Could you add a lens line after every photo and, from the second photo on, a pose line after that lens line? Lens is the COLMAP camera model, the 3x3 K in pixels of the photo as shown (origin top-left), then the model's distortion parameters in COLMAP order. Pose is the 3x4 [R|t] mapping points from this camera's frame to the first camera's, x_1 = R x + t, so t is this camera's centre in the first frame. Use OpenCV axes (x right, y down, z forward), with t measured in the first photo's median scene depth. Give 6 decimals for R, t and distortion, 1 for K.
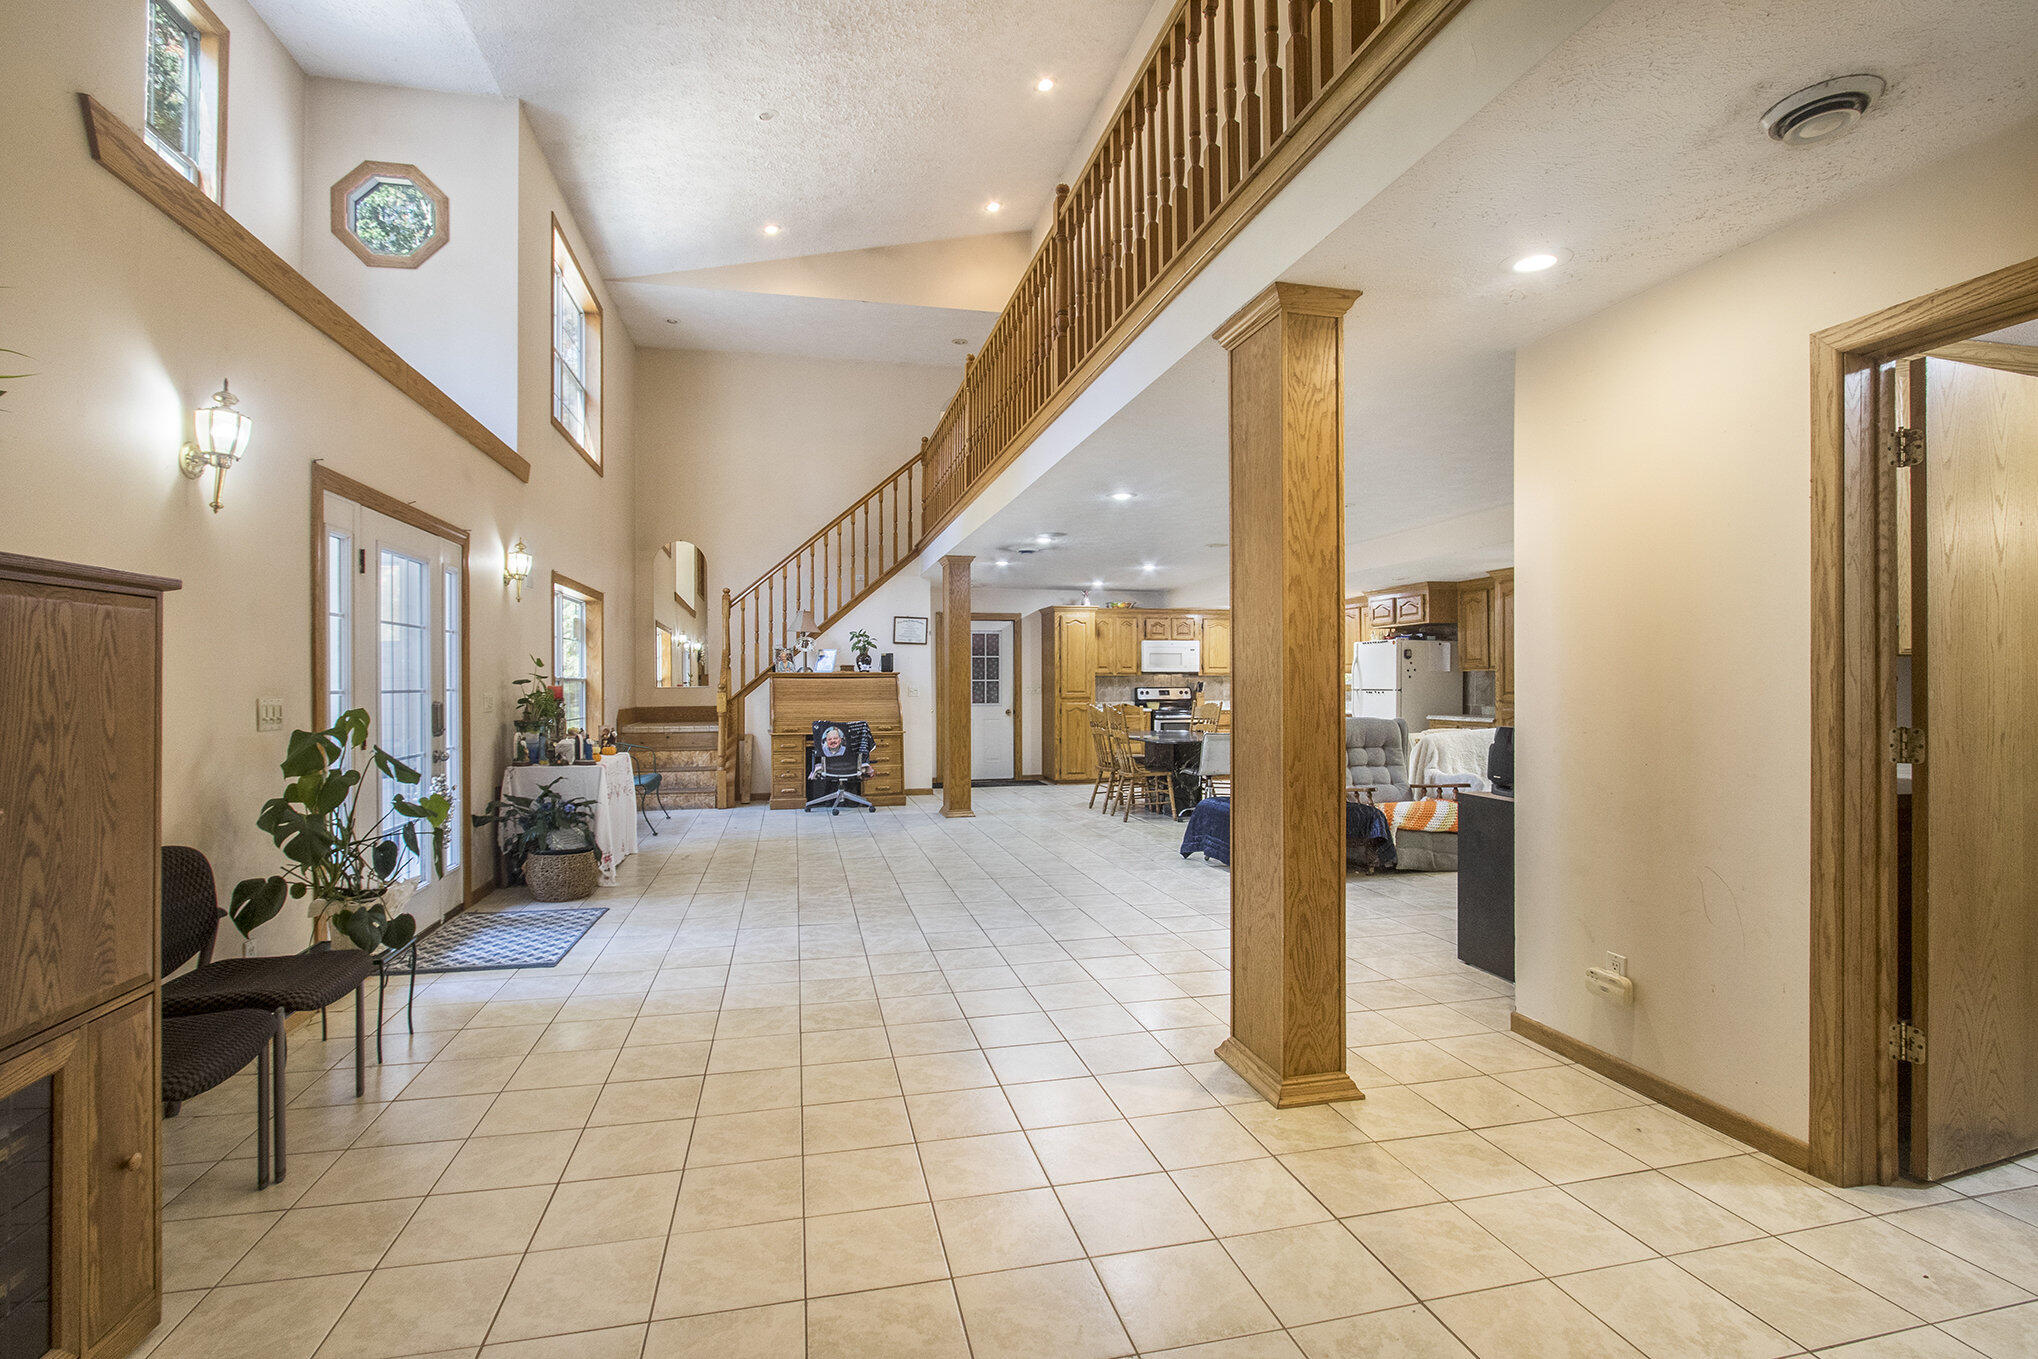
lens RADIAL K [[939.7, 0, 1018.3], [0, 939.7, 676.9], [0, 0, 1]] dist [-0.021924, 0.000513]
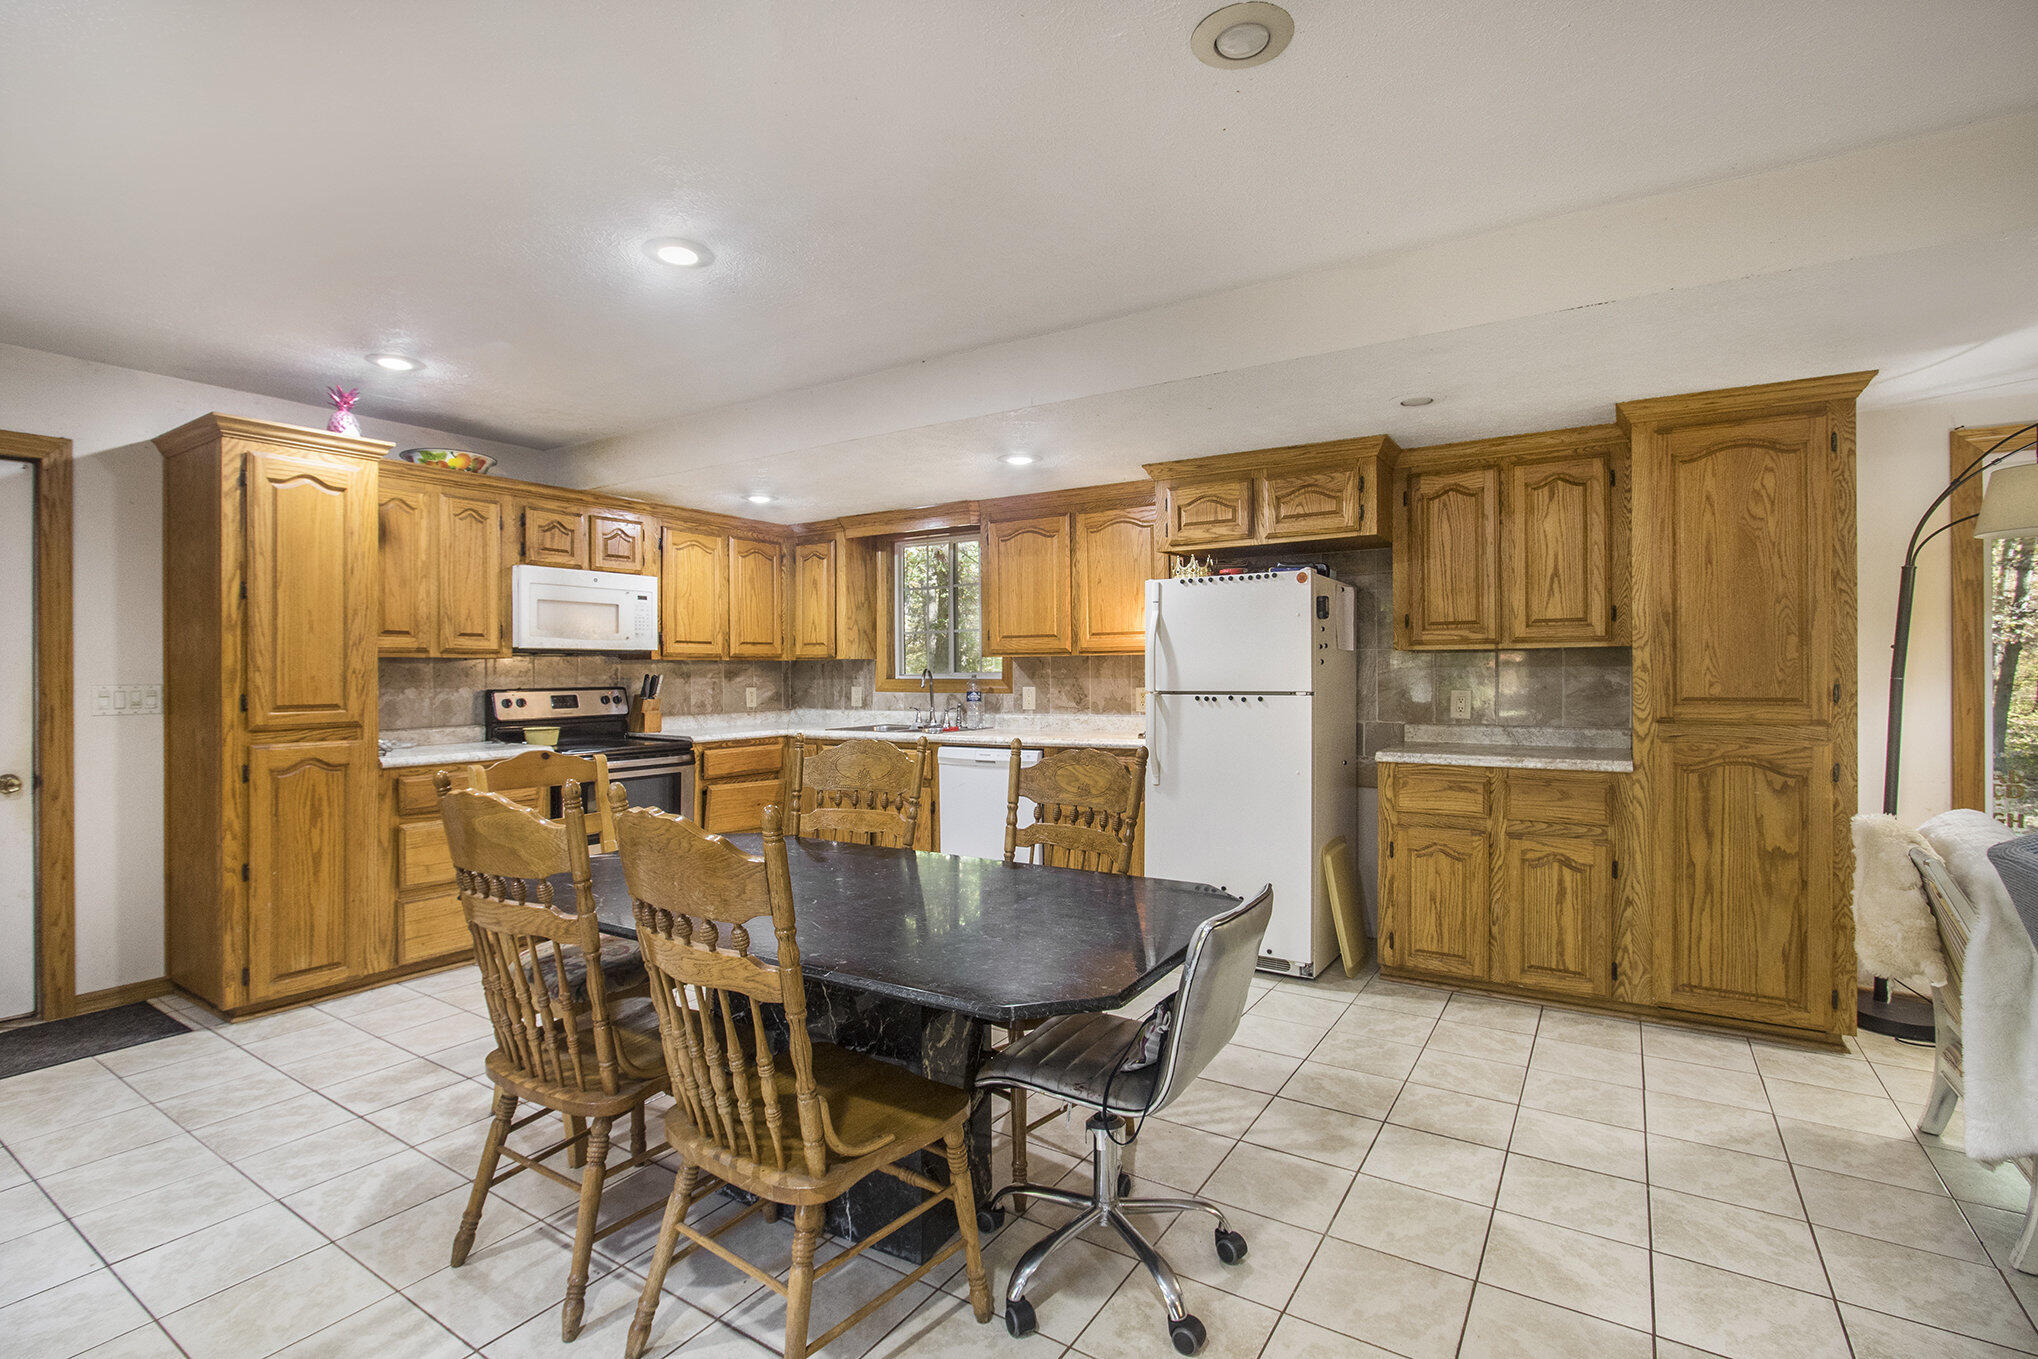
lens RADIAL K [[939.7, 0, 1012.5], [0, 939.7, 670.7], [0, 0, 1]] dist [-0.021924, 0.000513]
pose [[0.715218, 0.001781, 0.698899, 0.013498], [-0.001218, 0.999998, -0.001302, 0.003941], [-0.698901, 0.000080, 0.715219, 0.595031]]
